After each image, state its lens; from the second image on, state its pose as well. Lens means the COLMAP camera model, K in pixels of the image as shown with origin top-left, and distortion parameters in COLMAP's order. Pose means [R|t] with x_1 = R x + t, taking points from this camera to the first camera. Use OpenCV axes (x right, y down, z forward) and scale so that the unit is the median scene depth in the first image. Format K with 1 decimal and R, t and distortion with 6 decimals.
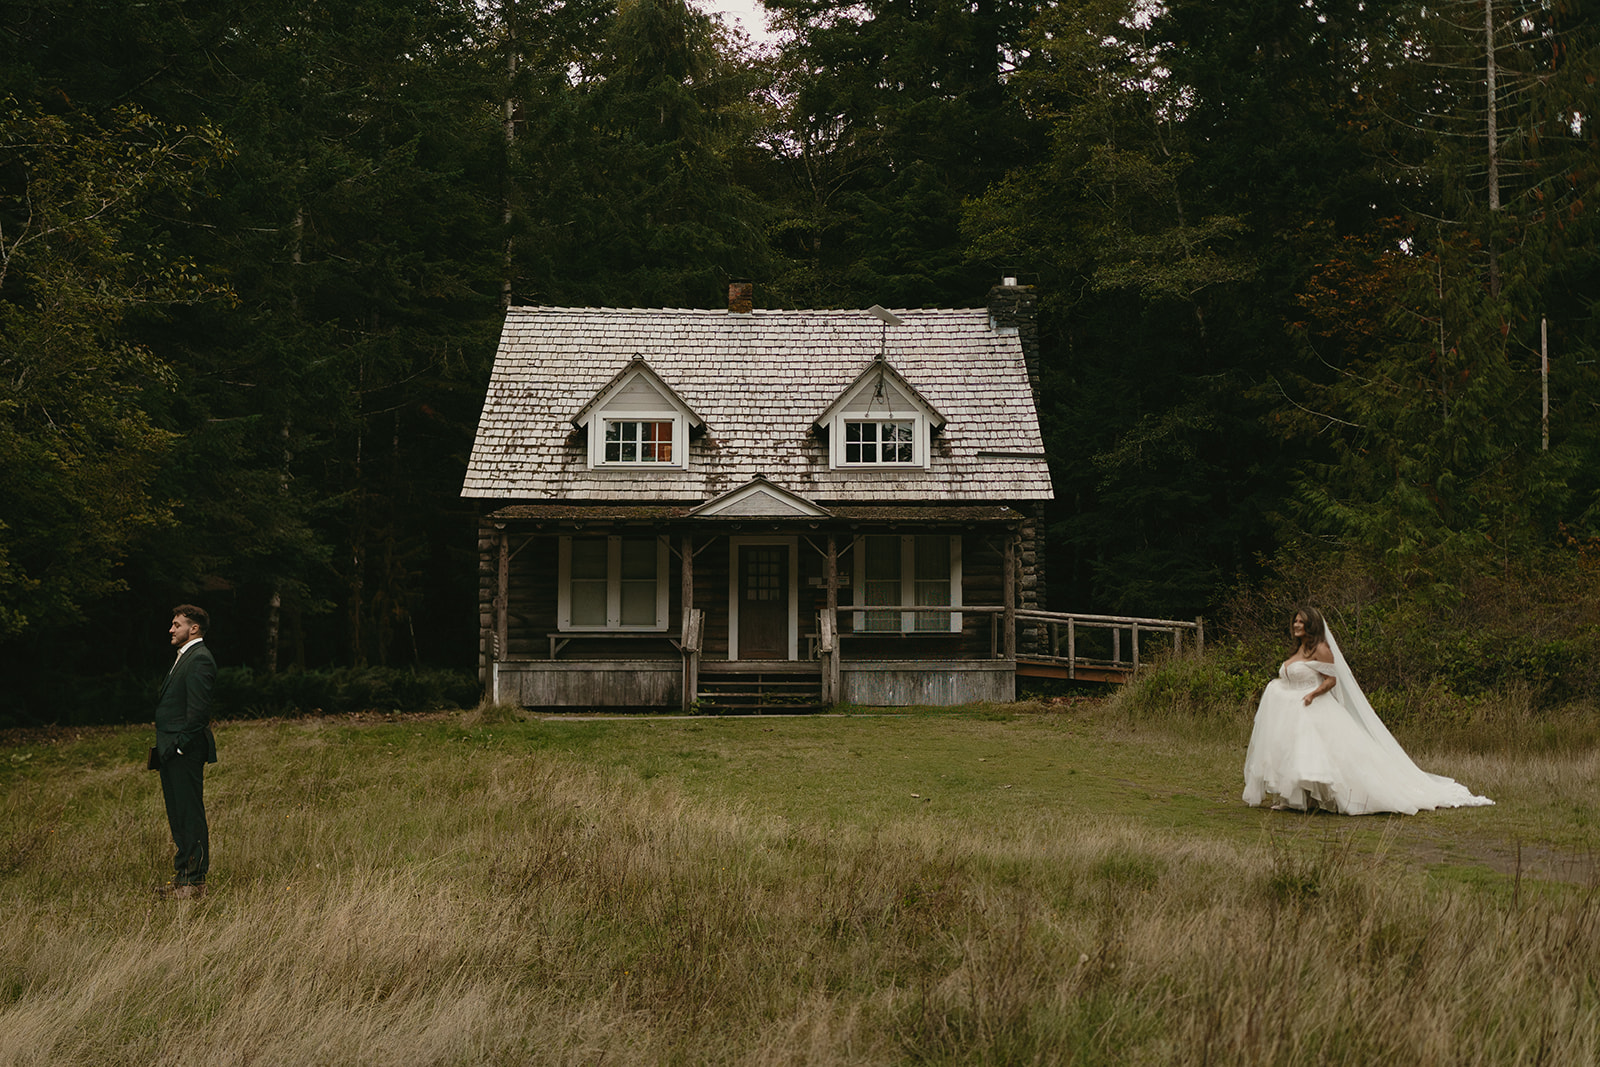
lens RADIAL K [[1635.8, 0, 800.0], [0, 1635.8, 533.5], [0, 0, 1]] dist [0.007345, 0.006140]
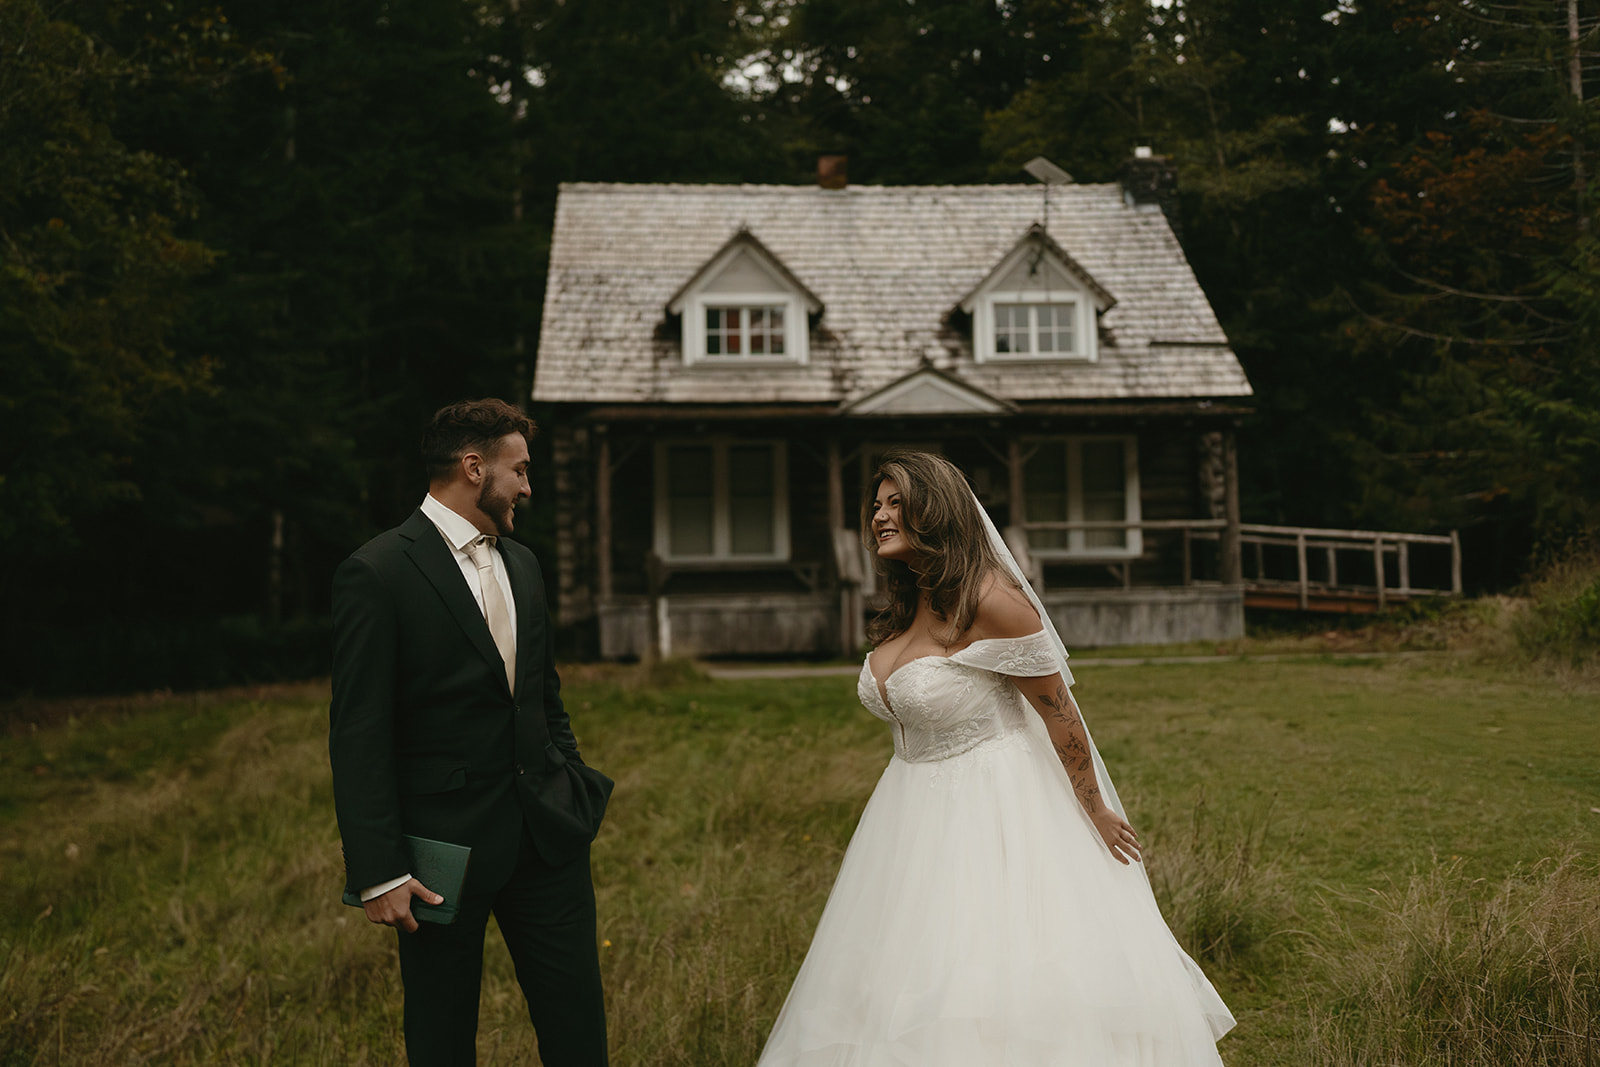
lens RADIAL K [[1531.5, 0, 800.0], [0, 1531.5, 533.5], [0, 0, 1]] dist [-0.001004, 0.001639]
pose [[0.998977, -0.016182, 0.042215, -0.104027], [0.014783, 0.999337, 0.033261, 0.019769], [-0.042726, -0.032603, 0.998555, 0.225656]]
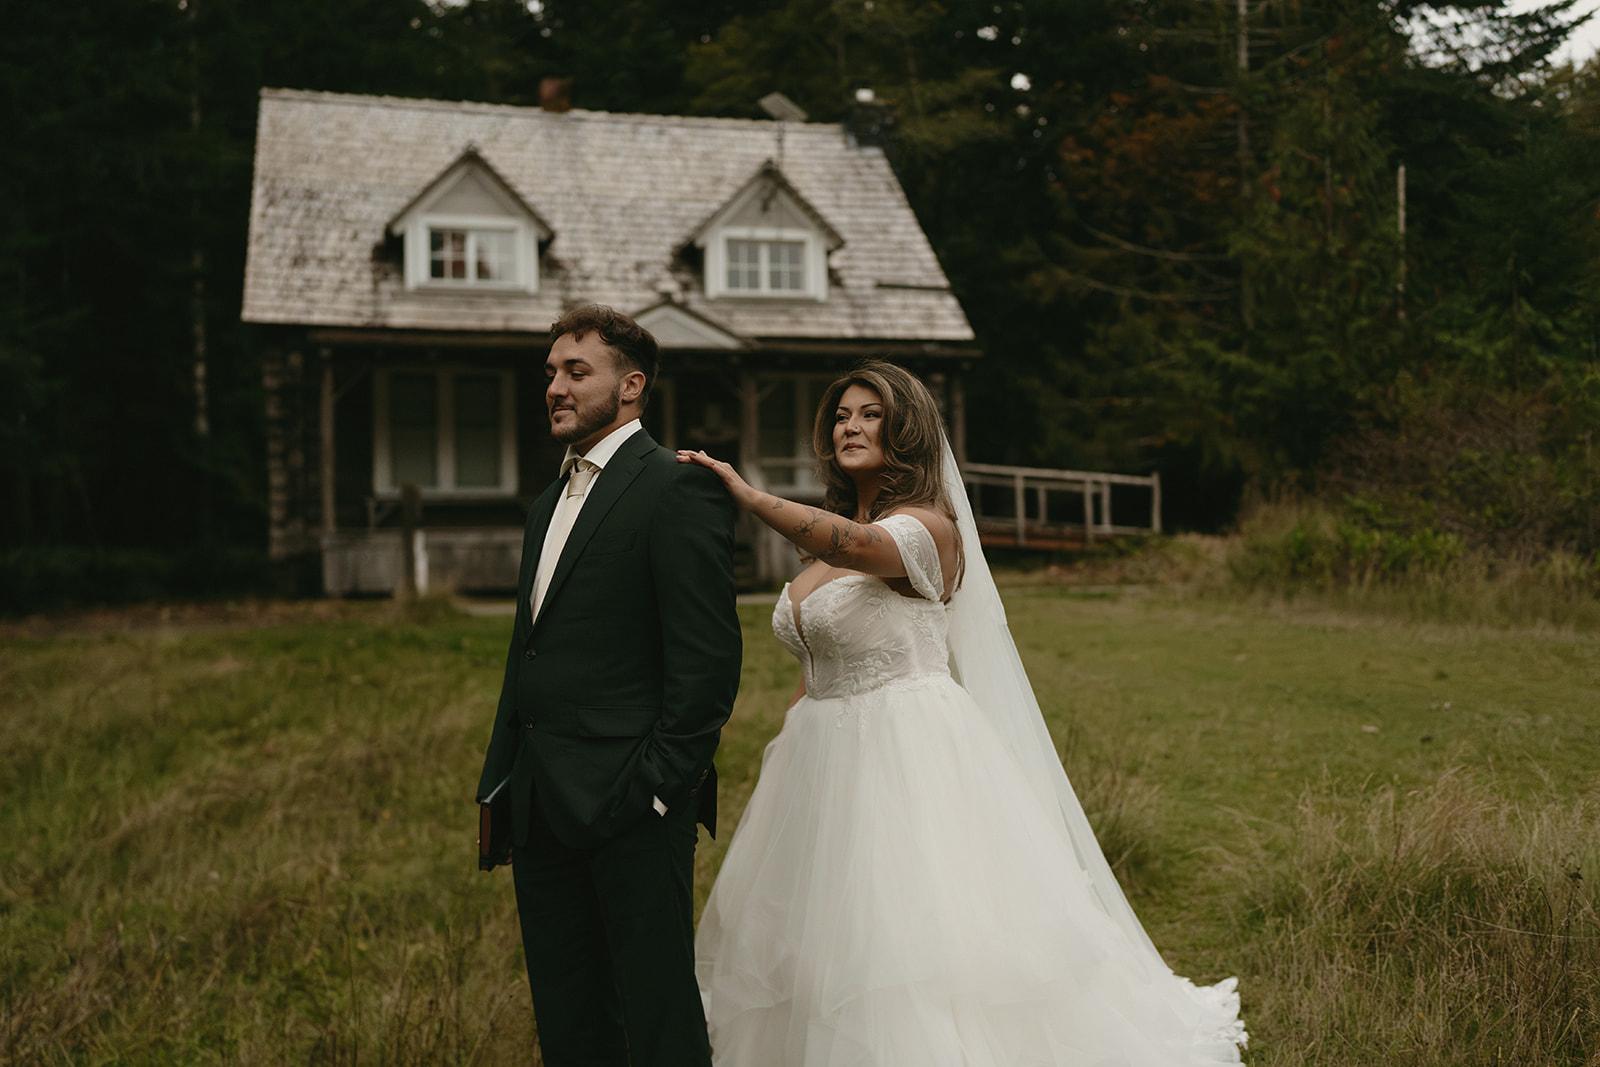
lens RADIAL K [[1531.5, 0, 800.0], [0, 1531.5, 533.5], [0, 0, 1]] dist [-0.001004, 0.001639]
pose [[0.968846, -0.012655, 0.247339, -0.128065], [-0.006267, 0.997121, 0.075565, 0.020396], [-0.247583, -0.074761, 0.965978, 0.232250]]
